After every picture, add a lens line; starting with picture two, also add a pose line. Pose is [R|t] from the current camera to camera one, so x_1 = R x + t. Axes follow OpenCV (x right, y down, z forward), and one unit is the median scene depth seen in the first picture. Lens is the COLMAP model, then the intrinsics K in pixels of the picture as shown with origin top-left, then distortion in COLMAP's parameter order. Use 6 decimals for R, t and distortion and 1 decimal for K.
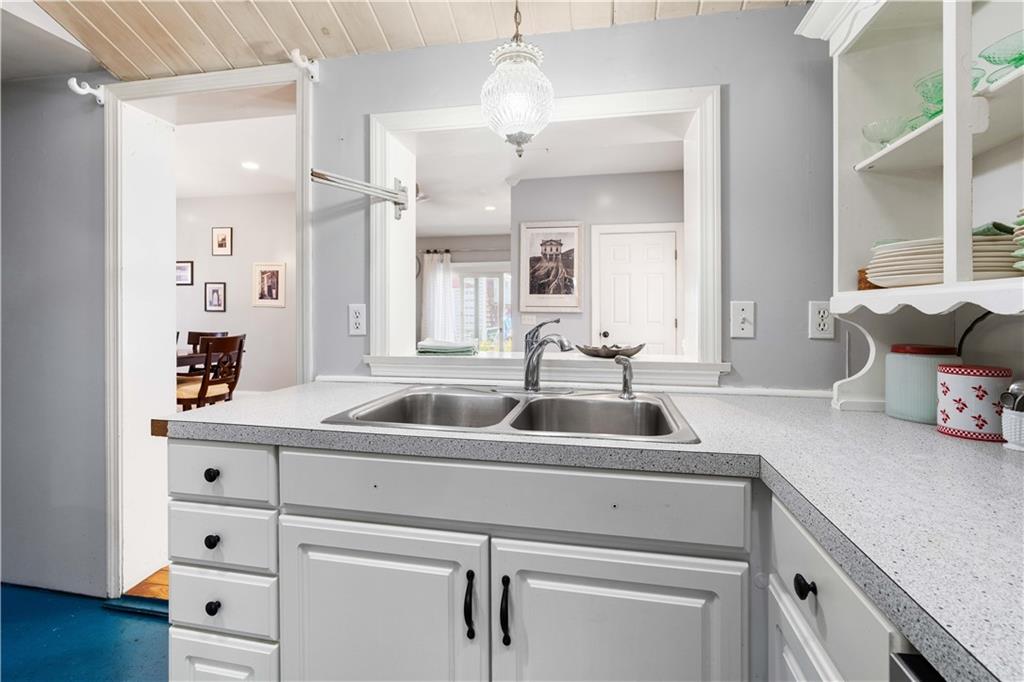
lens RADIAL K [[468.6, 0, 511.4], [0, 468.6, 317.7], [0, 0, 1]] dist [-0.009370, -0.000492]
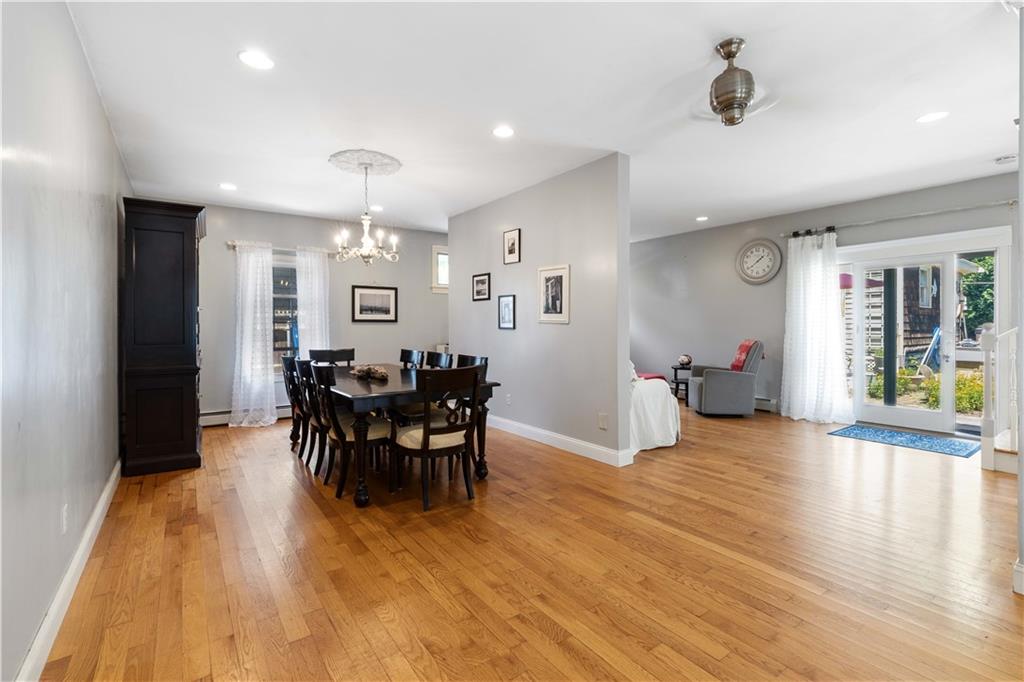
lens RADIAL K [[468.6, 0, 507.9], [0, 468.6, 336.3], [0, 0, 1]] dist [-0.009370, -0.000492]
pose [[0.735674, 0.007483, -0.677295, -0.053905], [0.000672, 0.999930, 0.011777, -0.012425], [0.677336, -0.009119, 0.735617, 0.432349]]
